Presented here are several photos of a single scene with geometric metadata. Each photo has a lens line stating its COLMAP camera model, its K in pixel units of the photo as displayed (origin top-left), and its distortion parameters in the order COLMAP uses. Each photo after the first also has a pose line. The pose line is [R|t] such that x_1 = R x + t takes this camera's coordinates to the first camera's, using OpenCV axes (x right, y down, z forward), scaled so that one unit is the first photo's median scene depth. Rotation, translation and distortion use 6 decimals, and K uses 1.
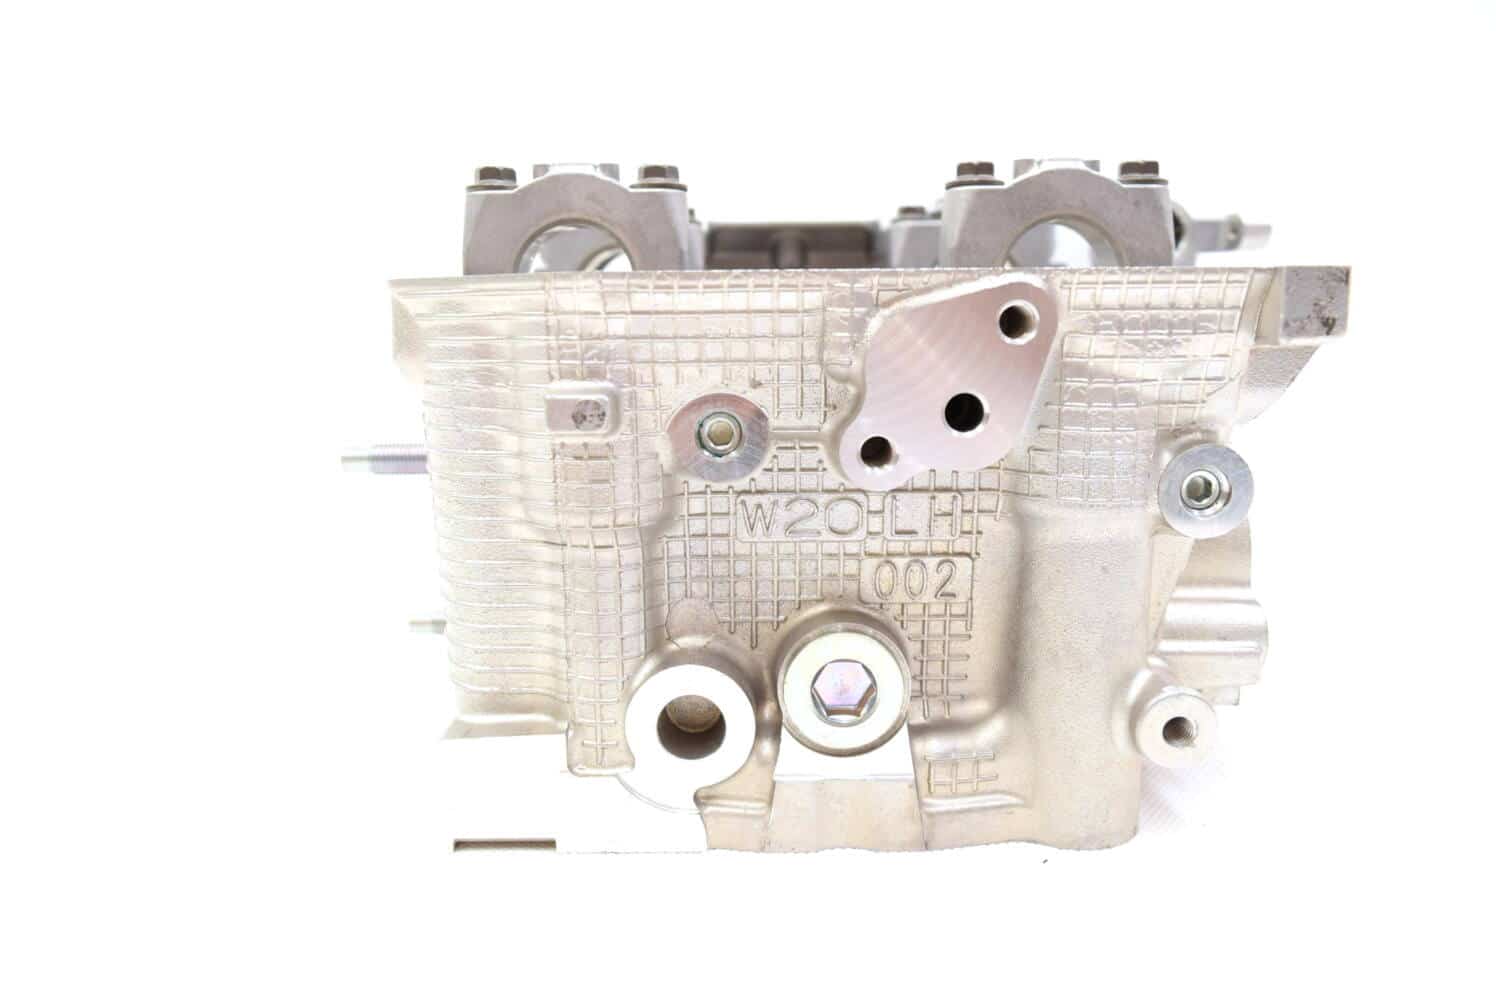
lens RADIAL K [[1144.9, 0, 743.9], [0, 1144.9, 499.5], [0, 0, 1]] dist [0.028569, -0.000026]
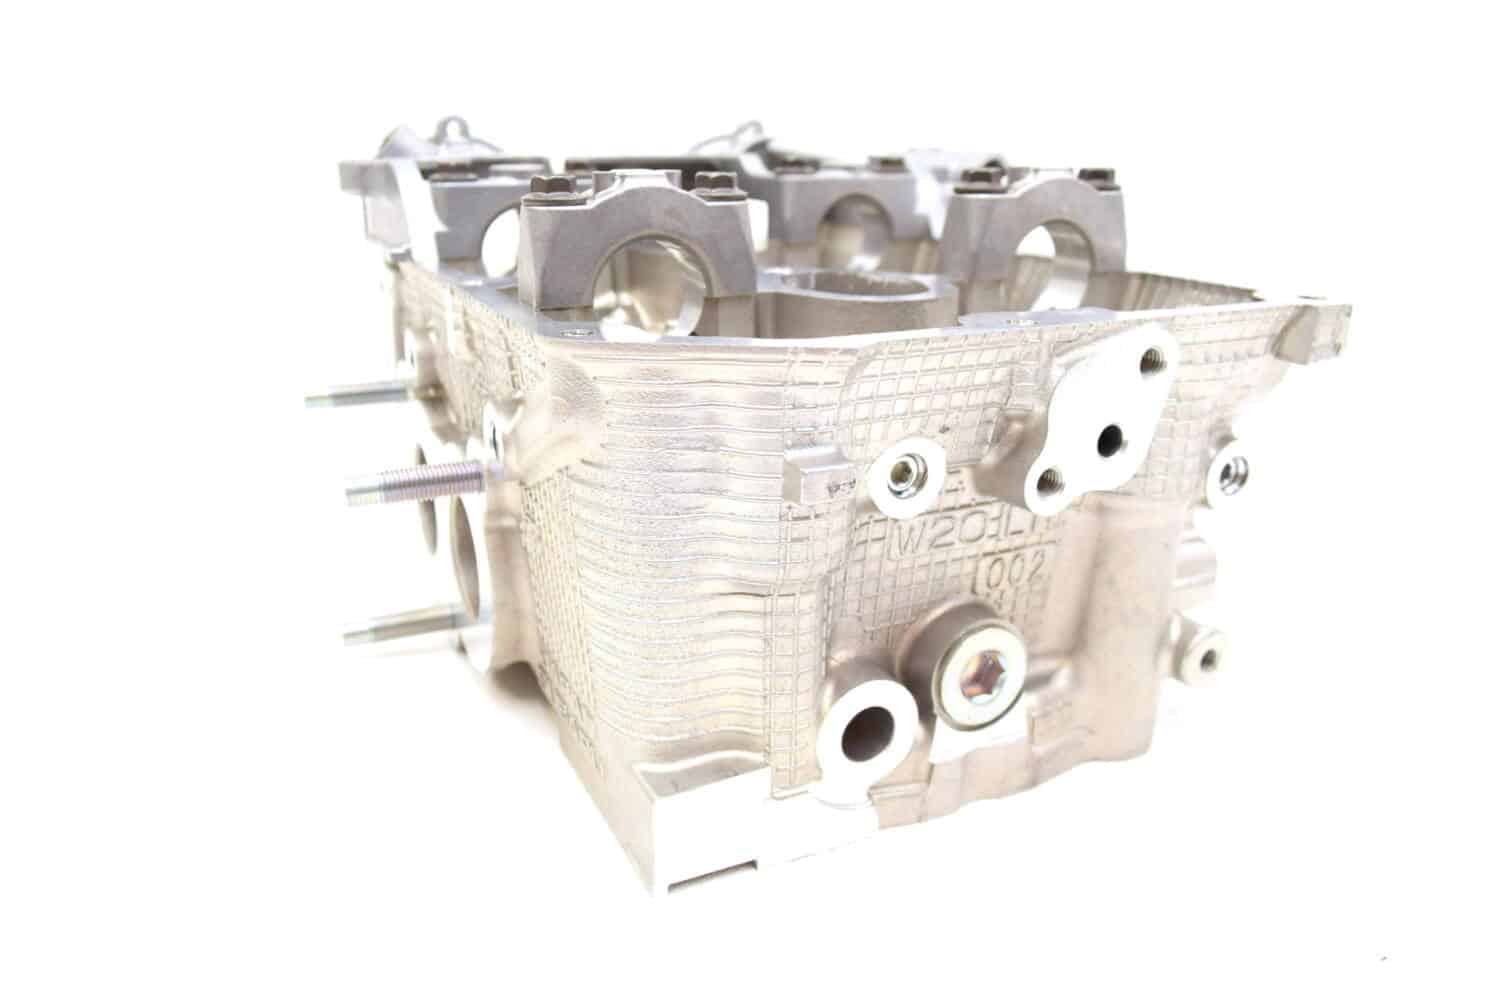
lens RADIAL K [[1144.9, 0, 740.8], [0, 1144.9, 497.5], [0, 0, 1]] dist [0.028569, -0.000026]
pose [[0.896445, -0.124981, 0.425165, -0.592450], [0.052173, 0.982499, 0.178810, -0.226668], [-0.440072, -0.138111, 0.887278, 0.107404]]
